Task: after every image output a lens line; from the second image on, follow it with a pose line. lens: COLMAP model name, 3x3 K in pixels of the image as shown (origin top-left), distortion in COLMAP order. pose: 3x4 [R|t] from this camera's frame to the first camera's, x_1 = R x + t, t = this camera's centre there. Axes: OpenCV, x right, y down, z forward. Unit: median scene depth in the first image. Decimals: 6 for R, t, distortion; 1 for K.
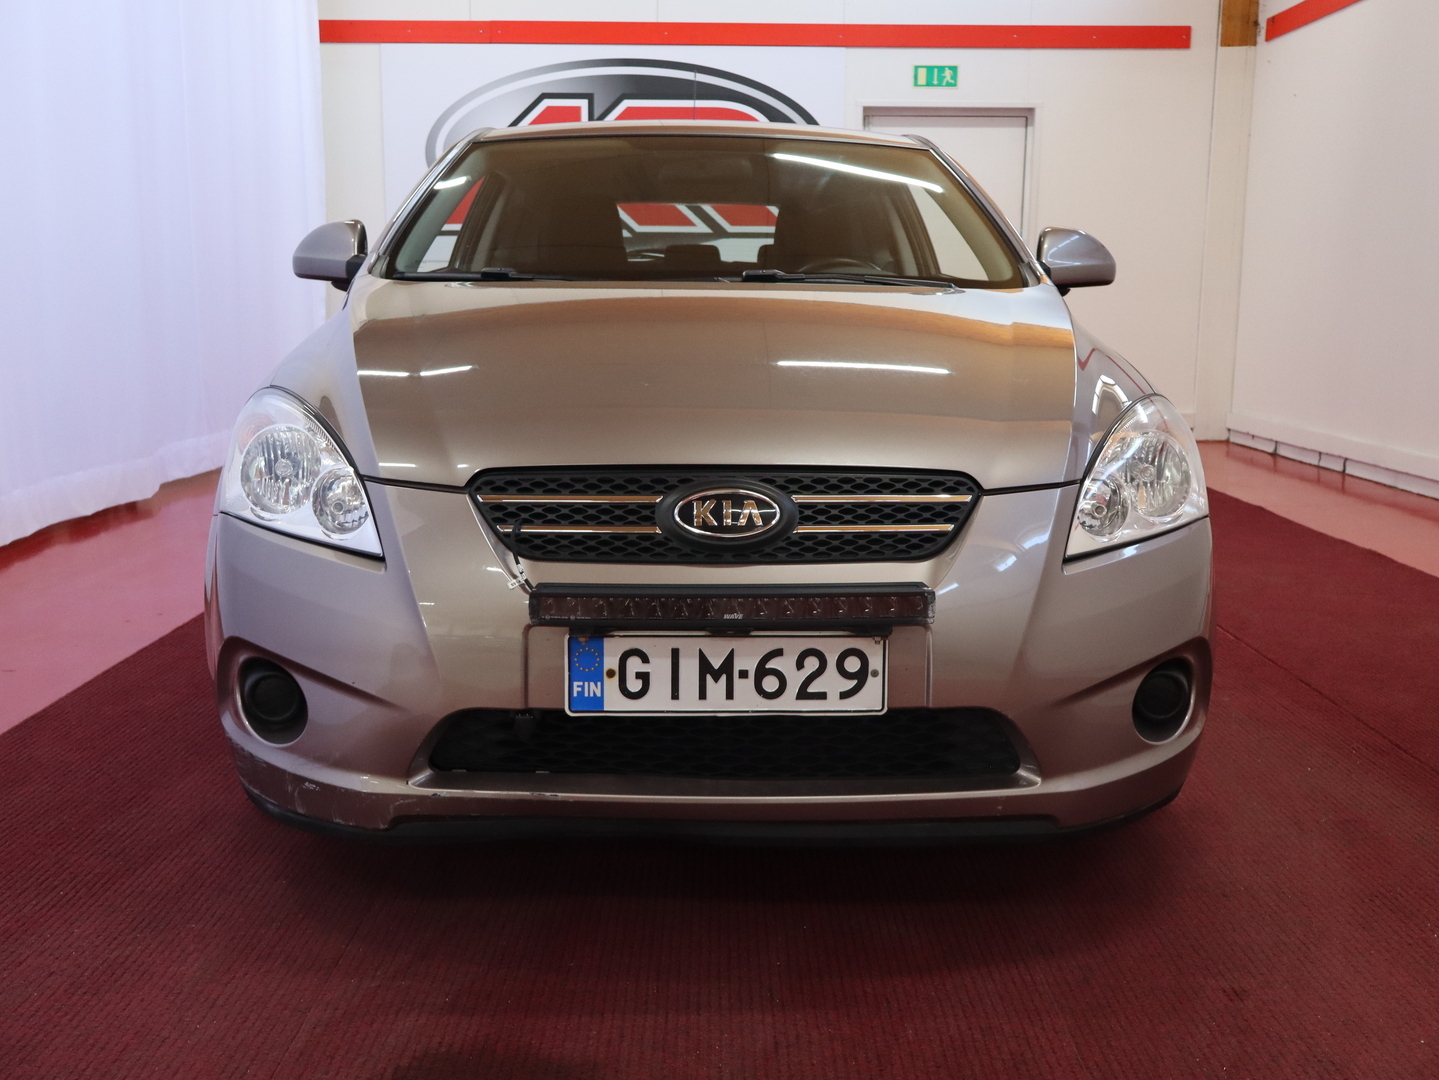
lens RADIAL K [[1487.6, 0, 719.0], [0, 1487.6, 533.4], [0, 0, 1]] dist [0.007690, 0.000000]
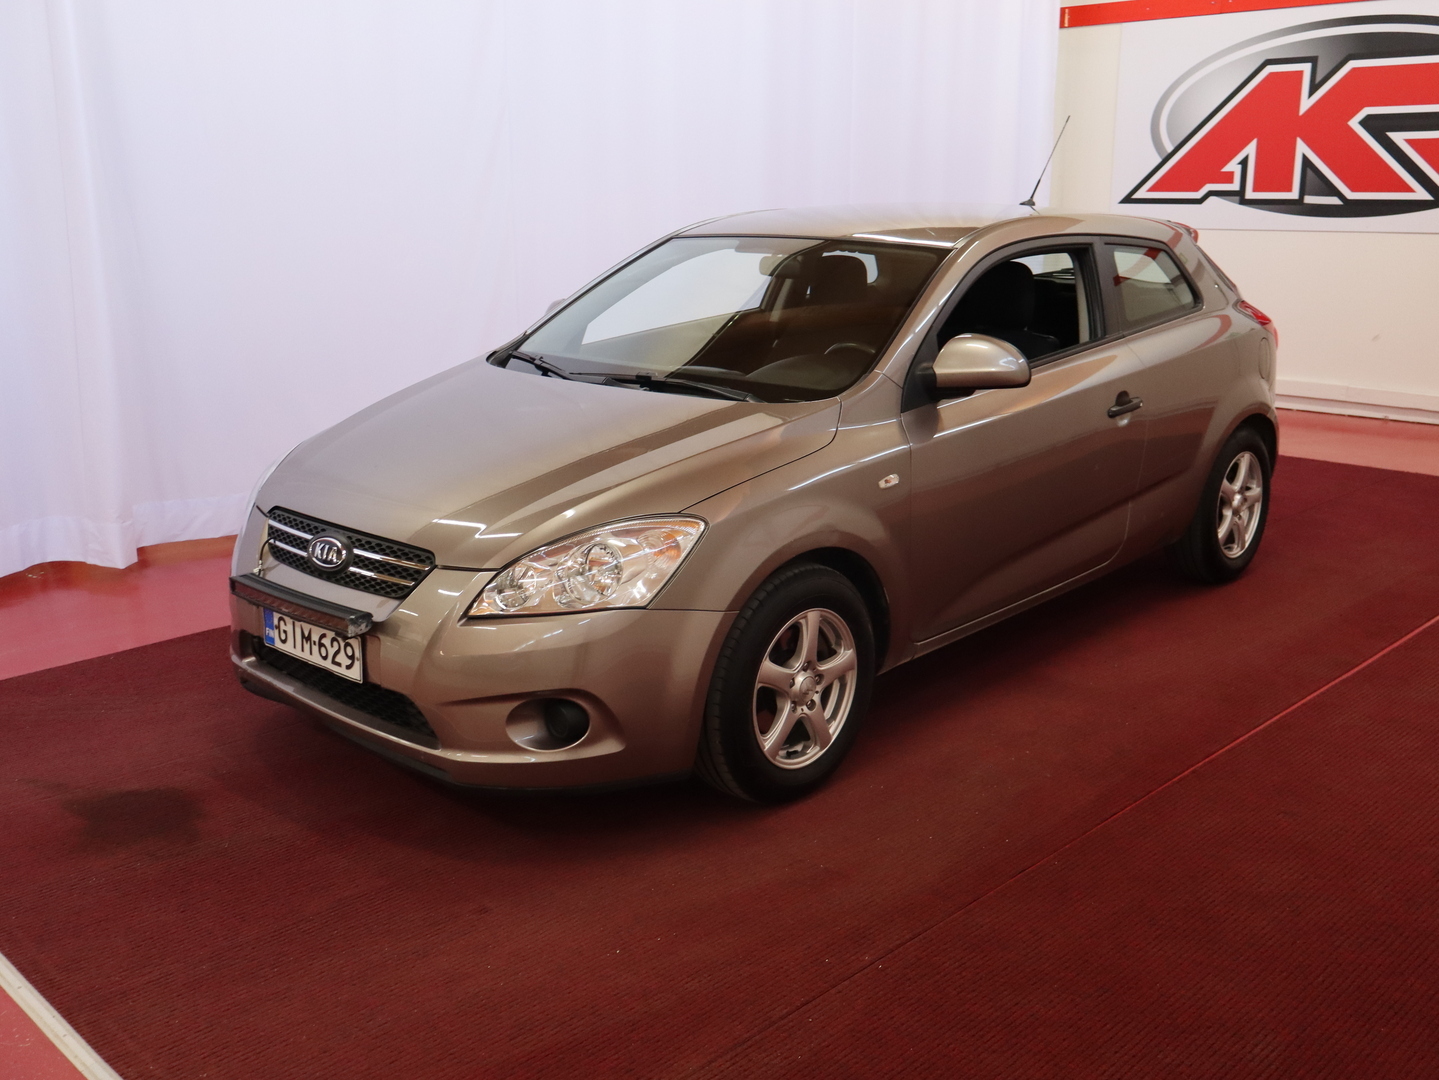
lens RADIAL K [[1487.6, 0, 719.6], [0, 1487.6, 544.0], [0, 0, 1]] dist [0.007690, 0.000000]
pose [[0.698972, 0.171432, -0.694297, 1.549849], [-0.101787, 0.984807, 0.140690, -0.318072], [0.707868, -0.027668, 0.705803, 0.080466]]
